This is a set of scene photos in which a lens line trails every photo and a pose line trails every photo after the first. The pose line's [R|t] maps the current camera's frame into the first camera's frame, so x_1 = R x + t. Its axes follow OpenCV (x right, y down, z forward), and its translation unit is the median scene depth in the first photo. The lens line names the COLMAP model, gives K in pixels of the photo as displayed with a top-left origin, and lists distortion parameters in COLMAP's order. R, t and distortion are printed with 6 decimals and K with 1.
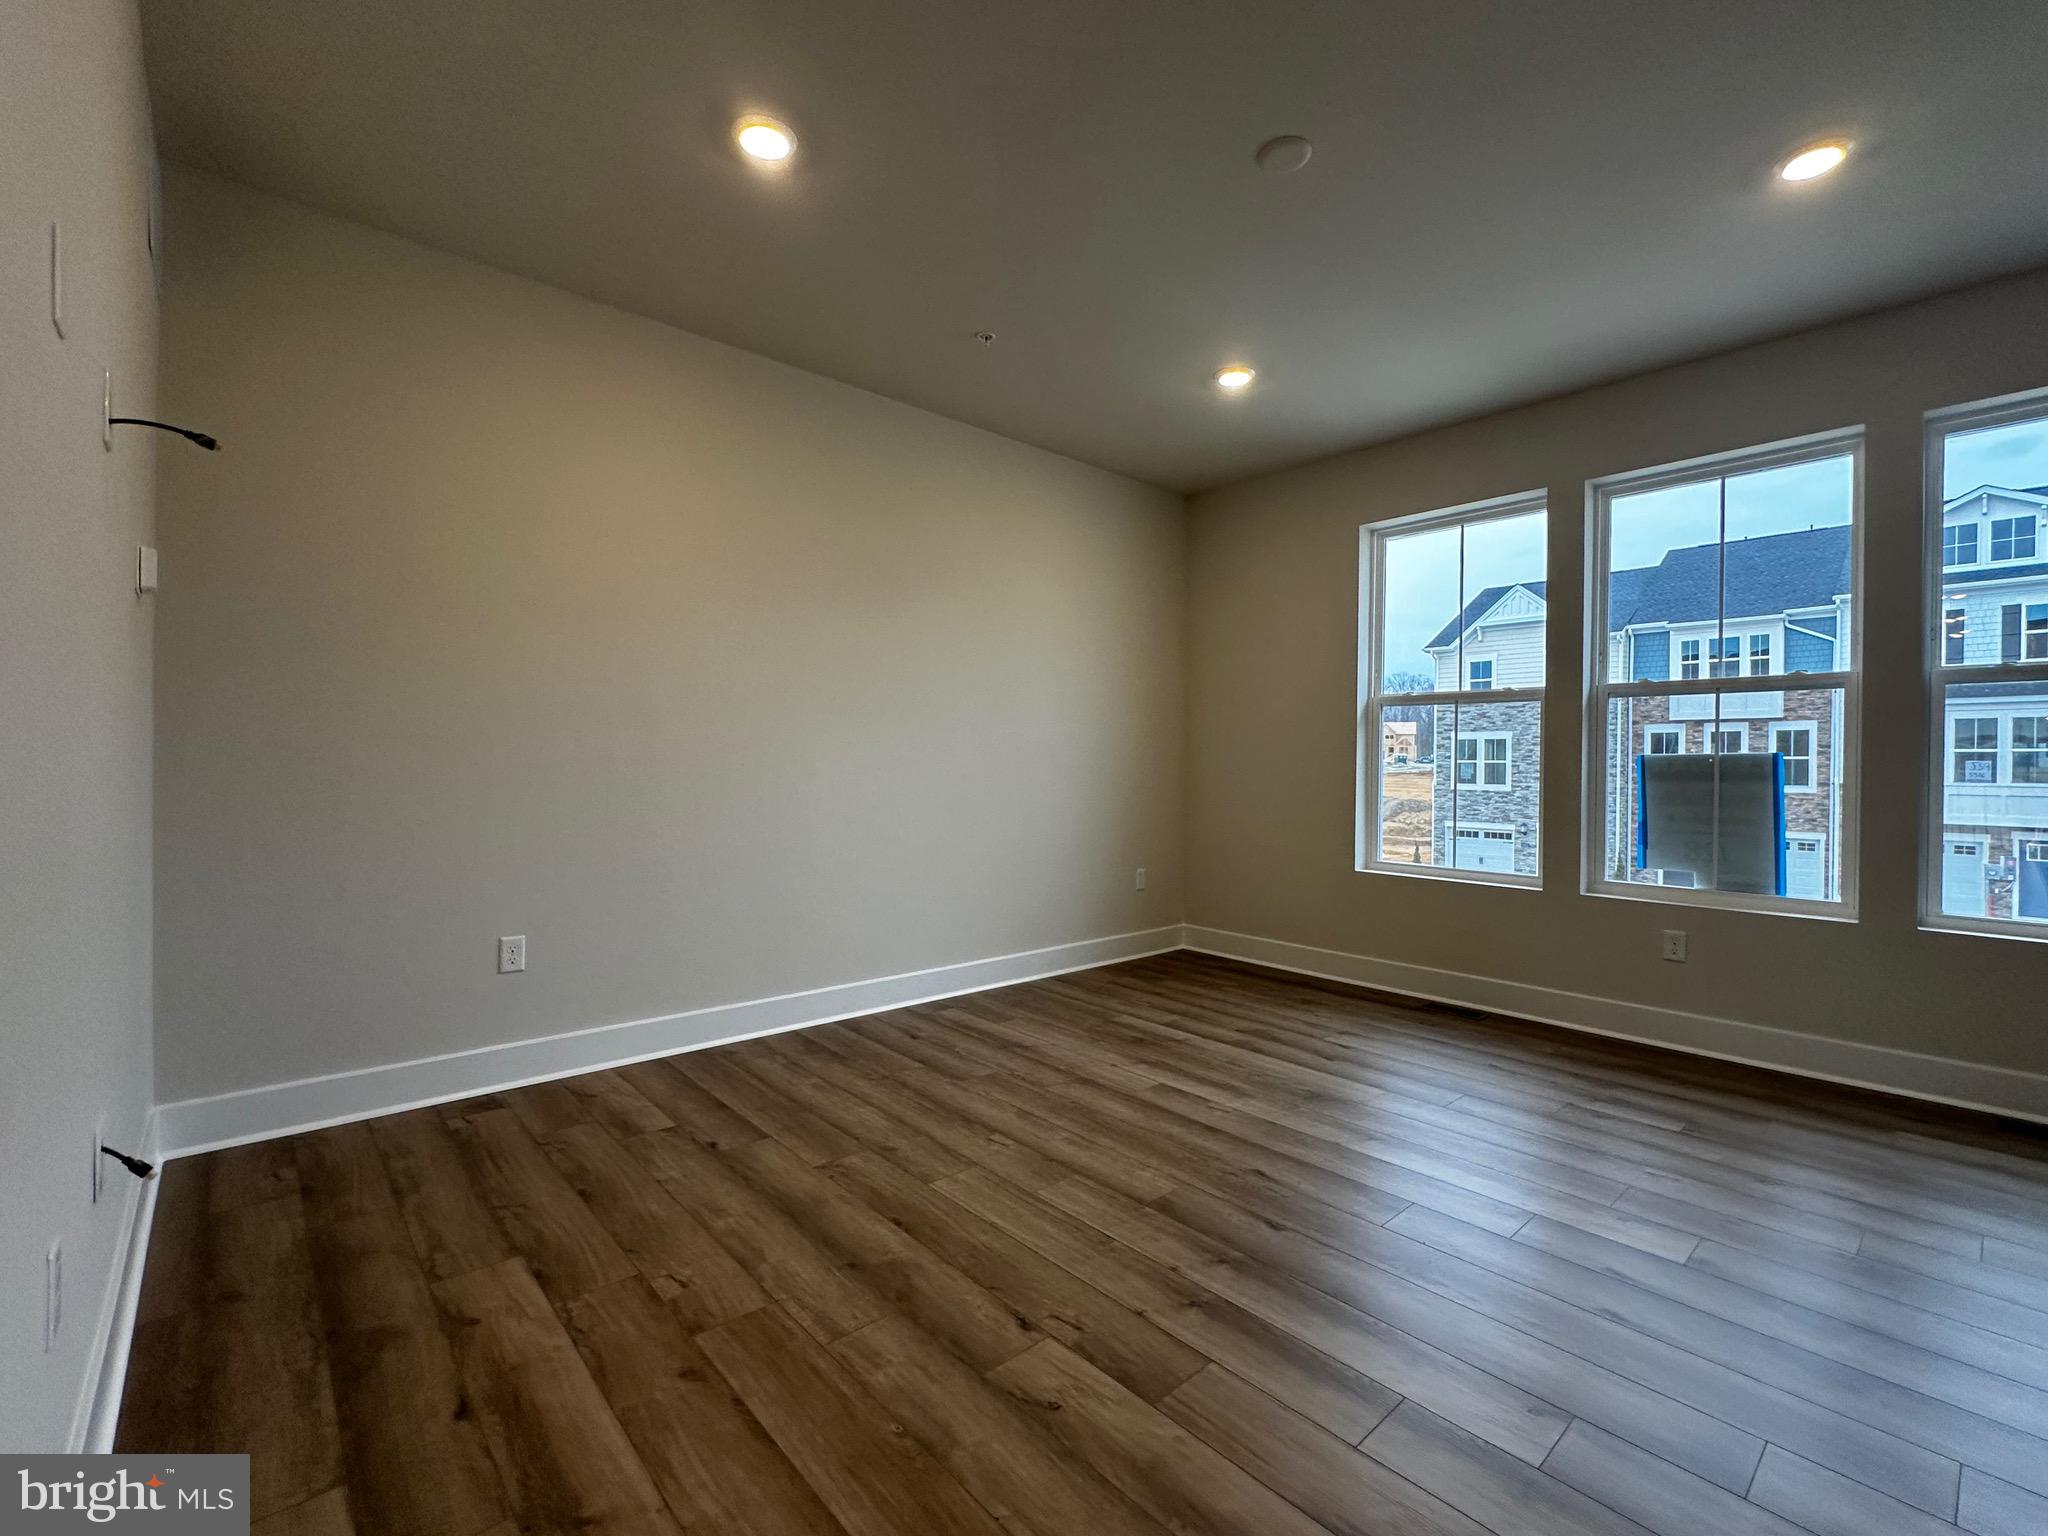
lens RADIAL K [[893.4, 0, 1024.0], [0, 893.4, 768.0], [0, 0, 1]] dist [-0.002275, 0.000545]
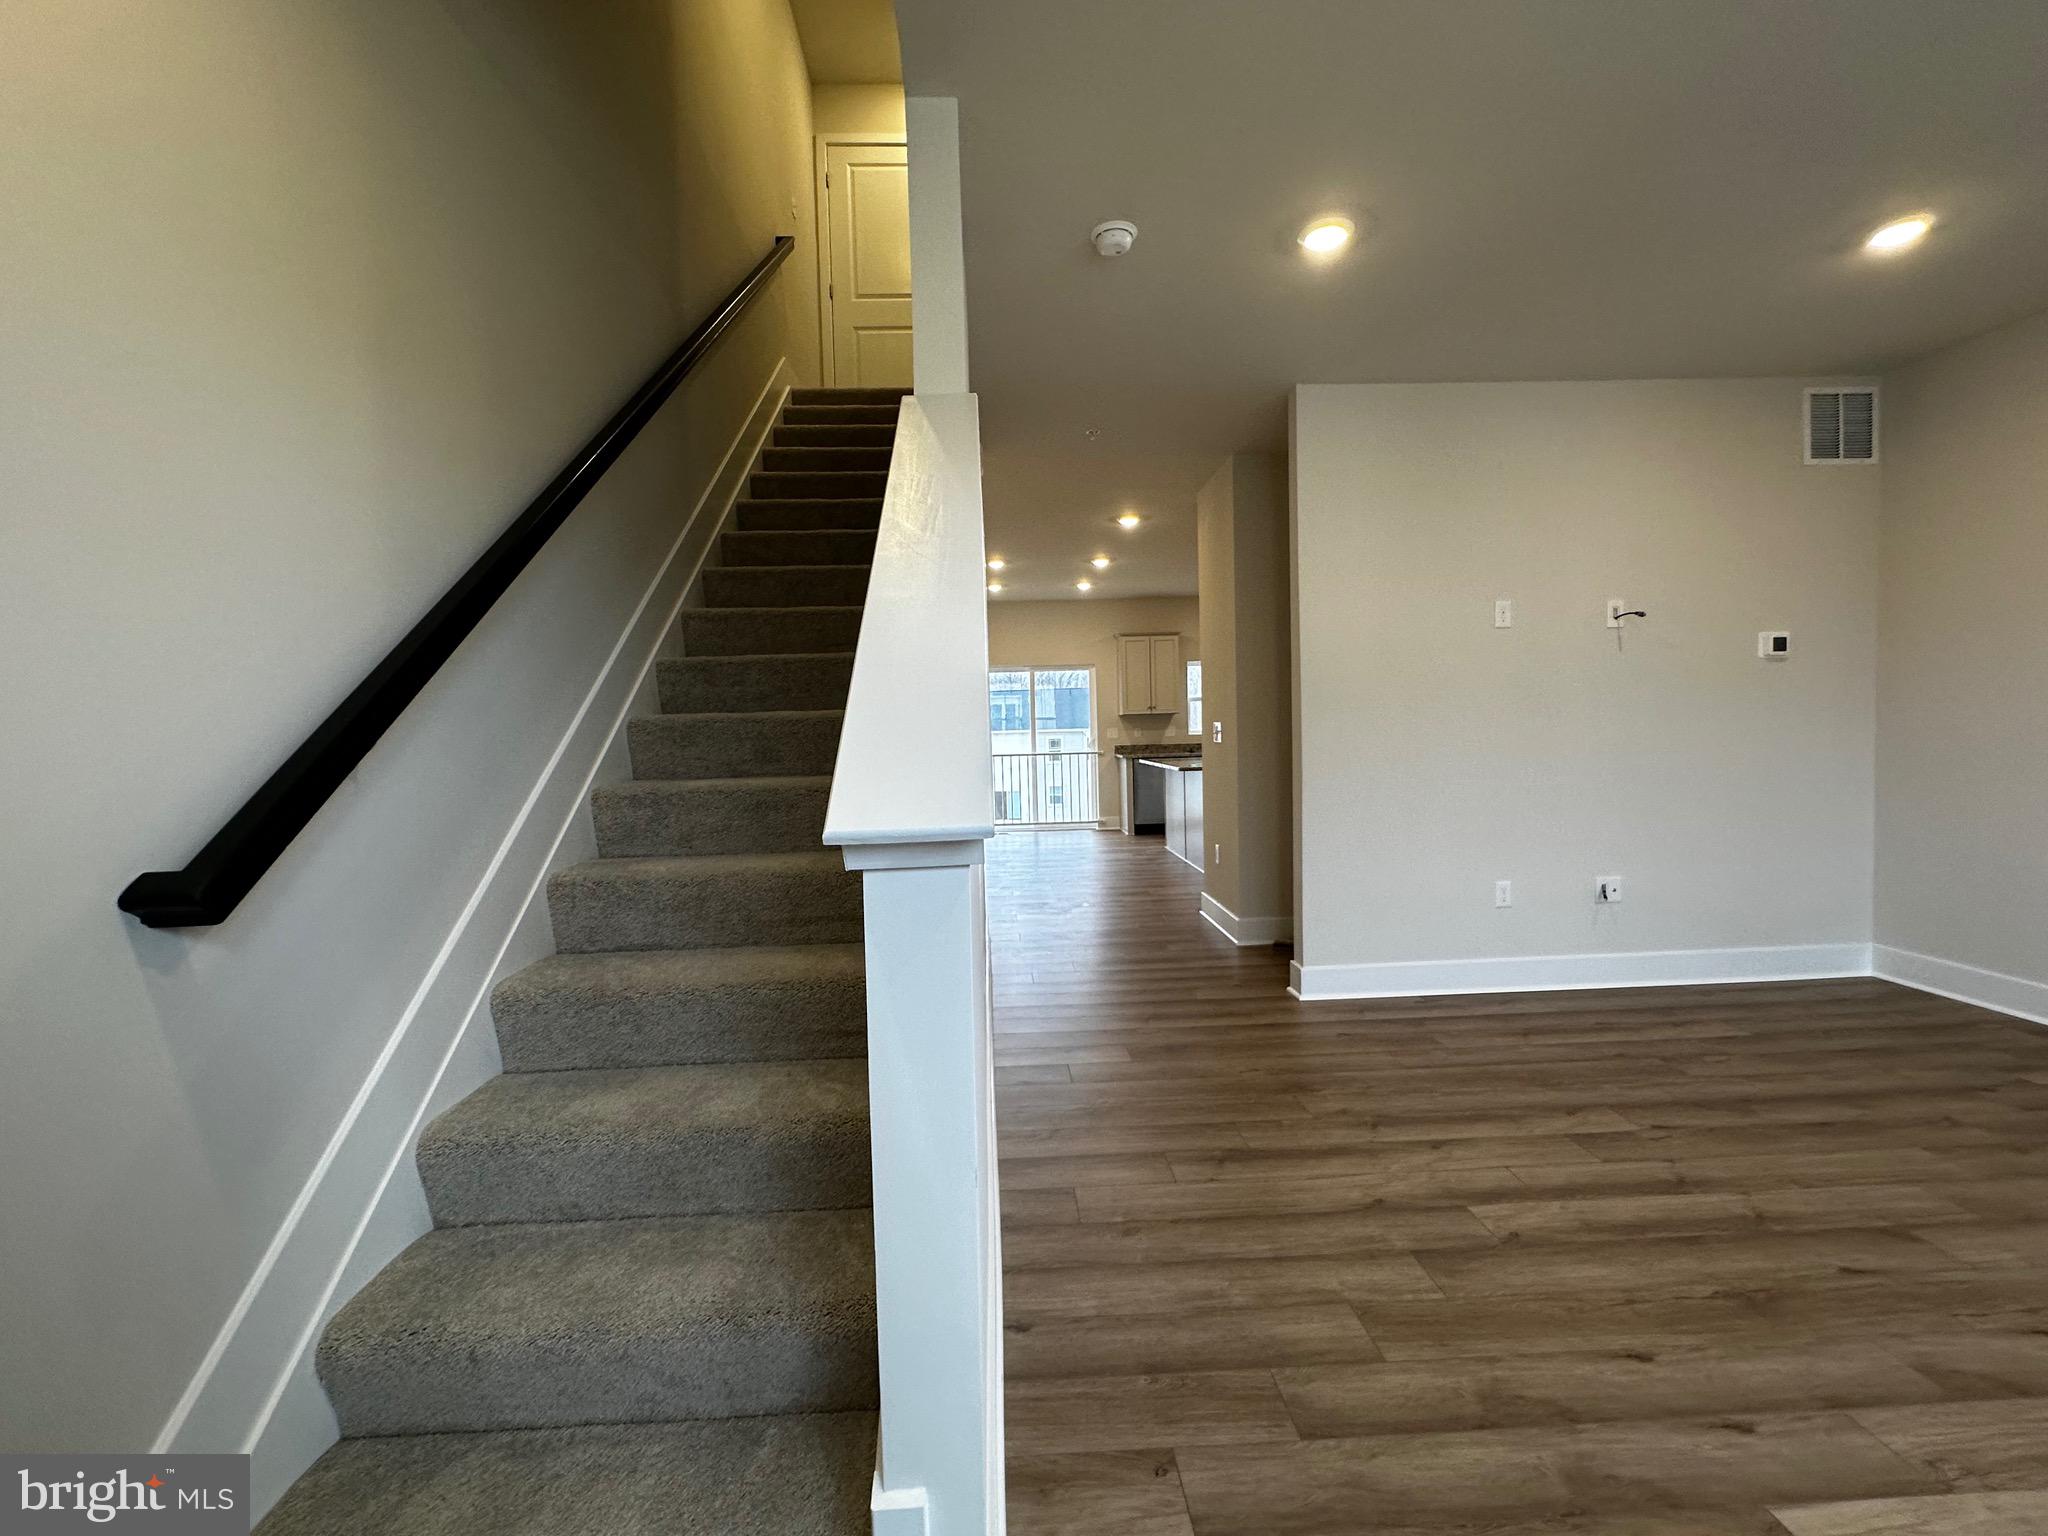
lens RADIAL K [[893.4, 0, 1024.0], [0, 893.4, 768.0], [0, 0, 1]] dist [-0.002275, 0.000545]
pose [[-0.634016, 0.039973, -0.772286, 1.297043], [0.015637, 0.999122, 0.038876, -0.044112], [0.773162, 0.012572, -0.634084, 0.790435]]
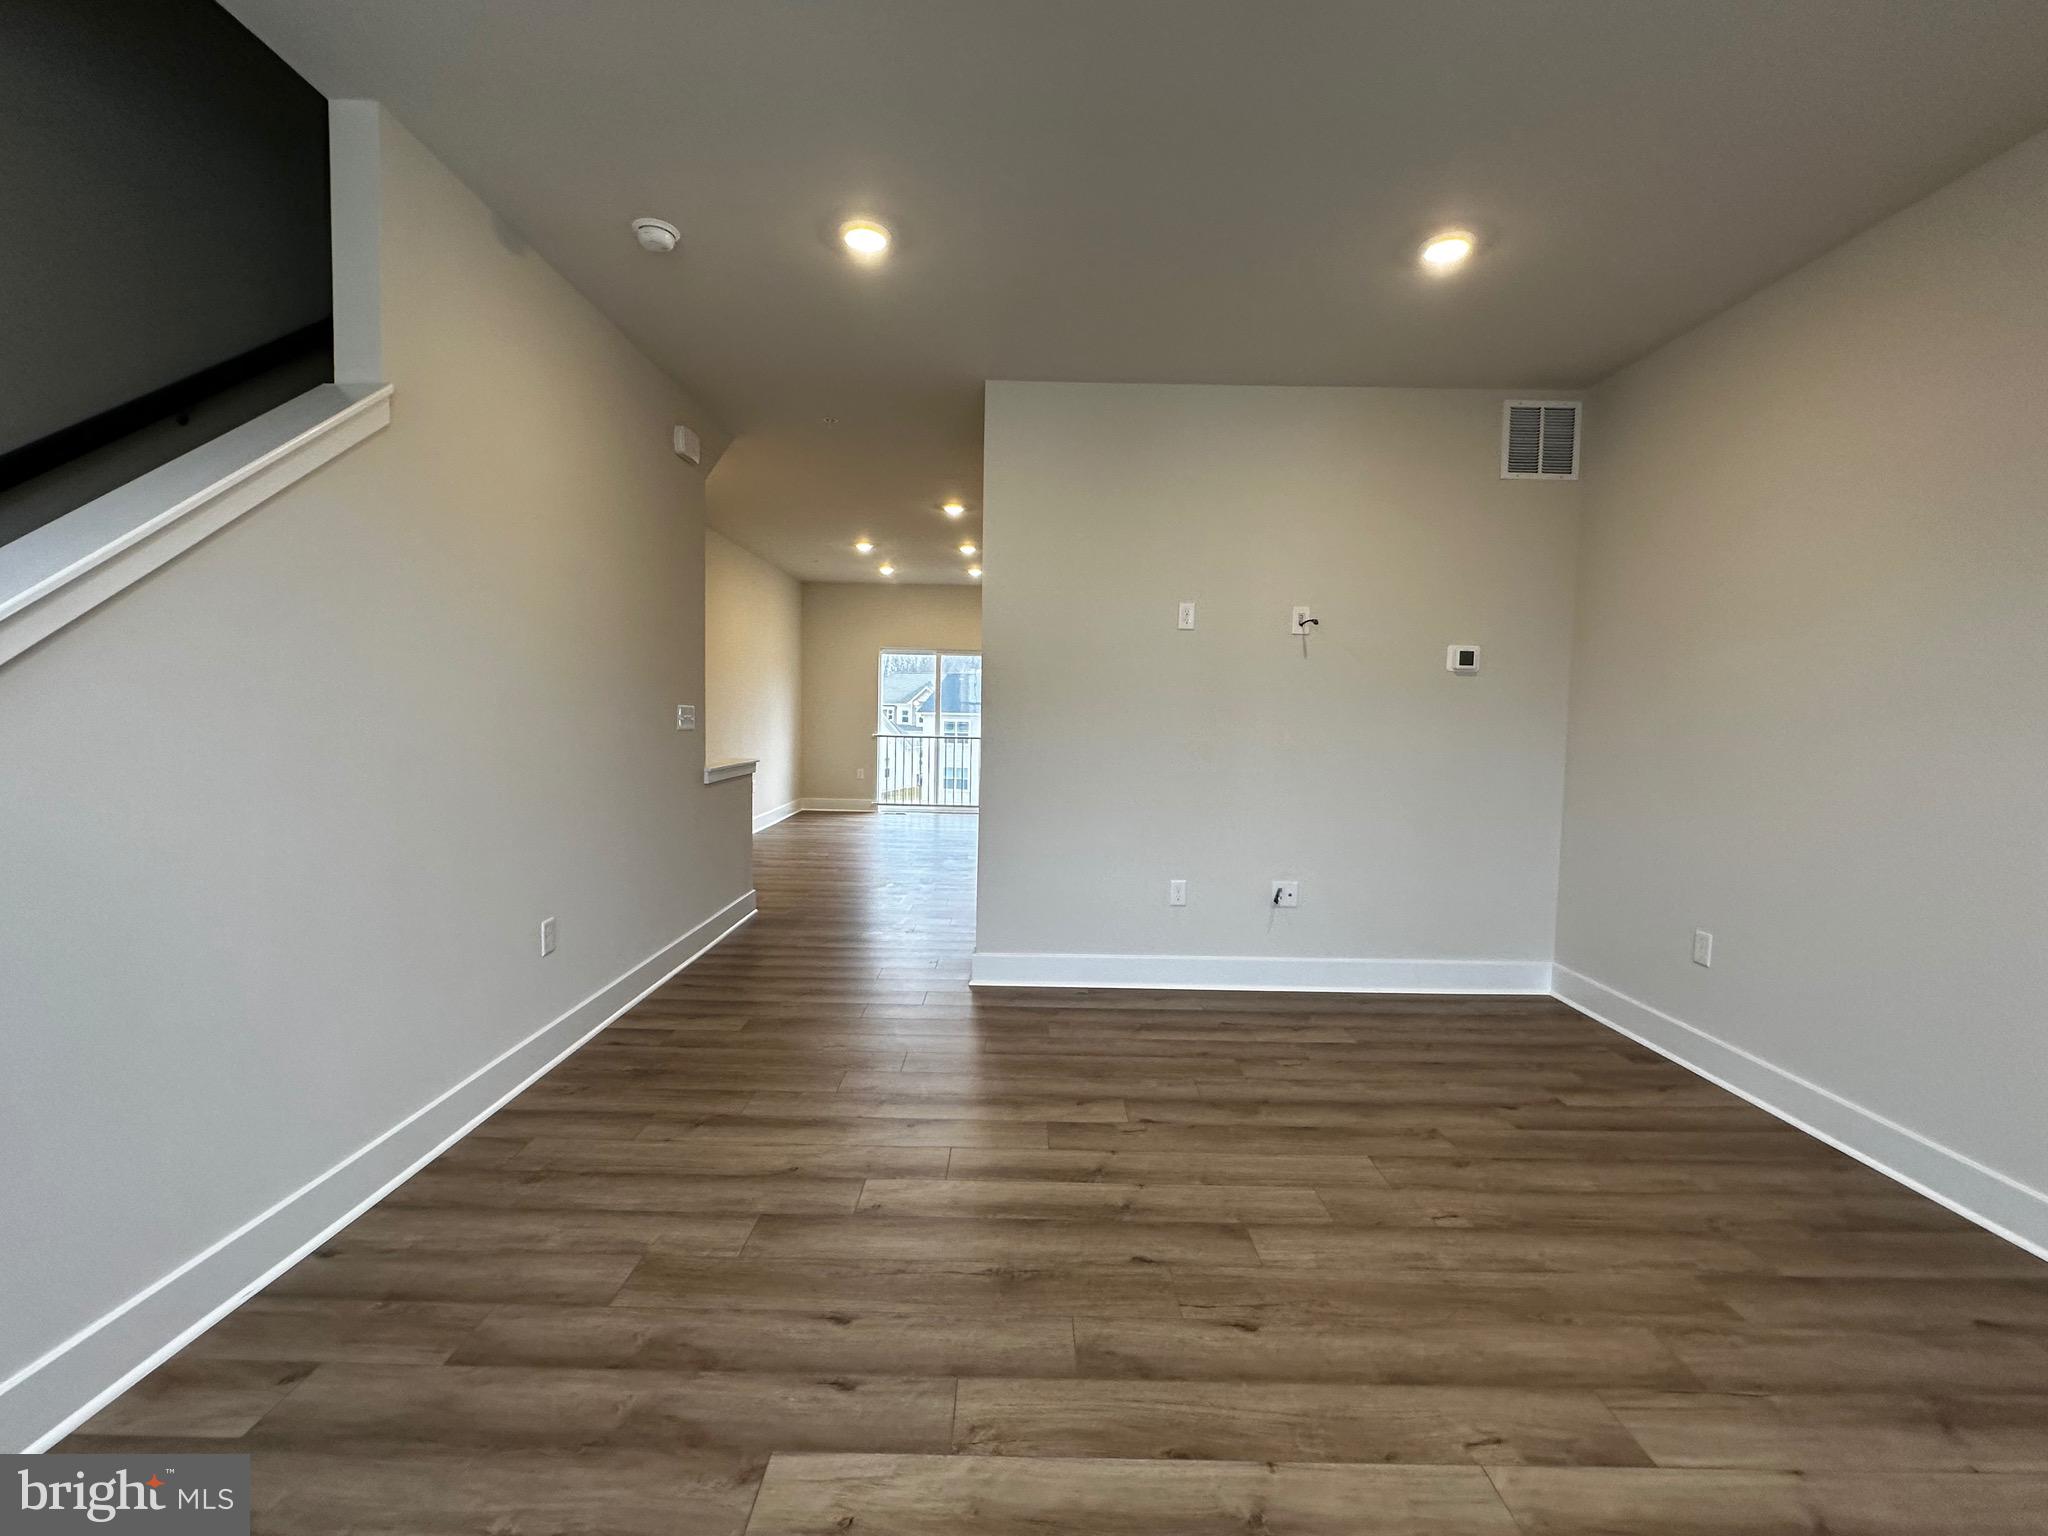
lens RADIAL K [[893.4, 0, 1024.0], [0, 893.4, 768.0], [0, 0, 1]] dist [-0.002275, 0.000545]
pose [[-0.664510, 0.022072, -0.746953, 0.917674], [-0.031668, 0.997834, 0.057658, -0.053777], [0.746608, 0.061969, -0.662372, 1.297517]]
